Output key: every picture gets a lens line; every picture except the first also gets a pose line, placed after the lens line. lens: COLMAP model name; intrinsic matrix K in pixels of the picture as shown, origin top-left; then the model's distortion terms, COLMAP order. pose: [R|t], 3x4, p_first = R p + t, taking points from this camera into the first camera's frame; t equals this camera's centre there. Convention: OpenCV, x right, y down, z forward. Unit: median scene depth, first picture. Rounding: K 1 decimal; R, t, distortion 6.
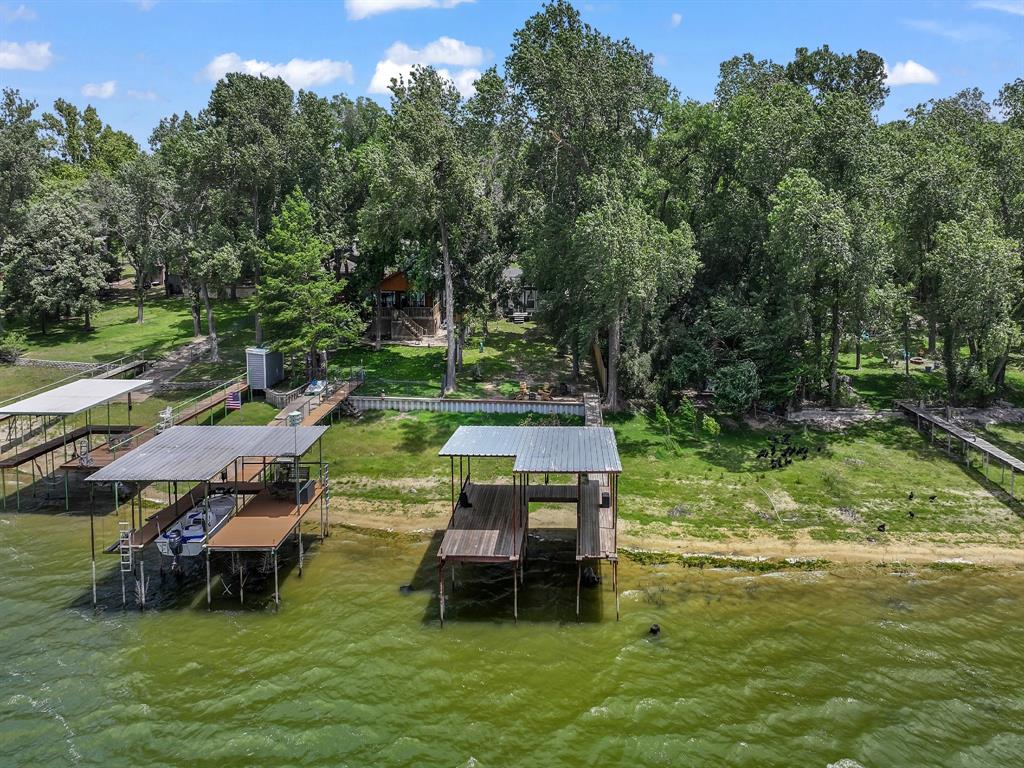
lens RADIAL K [[855.6, 0, 551.9], [0, 855.6, 384.0], [0, 0, 1]] dist [0.005881, -0.001287]
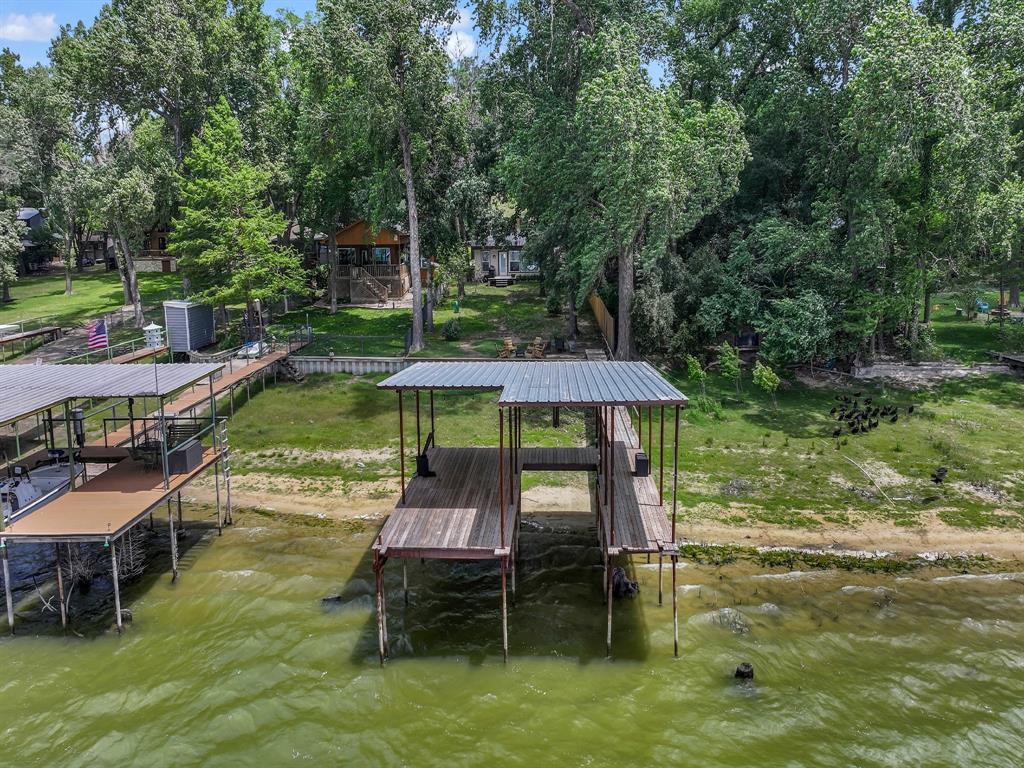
lens RADIAL K [[835.6, 0, 508.5], [0, 835.6, 431.4], [0, 0, 1]] dist [0.004820, 0.004033]
pose [[0.999550, -0.007704, -0.028997, -0.016264], [0.009024, 0.998915, 0.045695, 0.068484], [0.028614, -0.045936, 0.998534, 0.311423]]
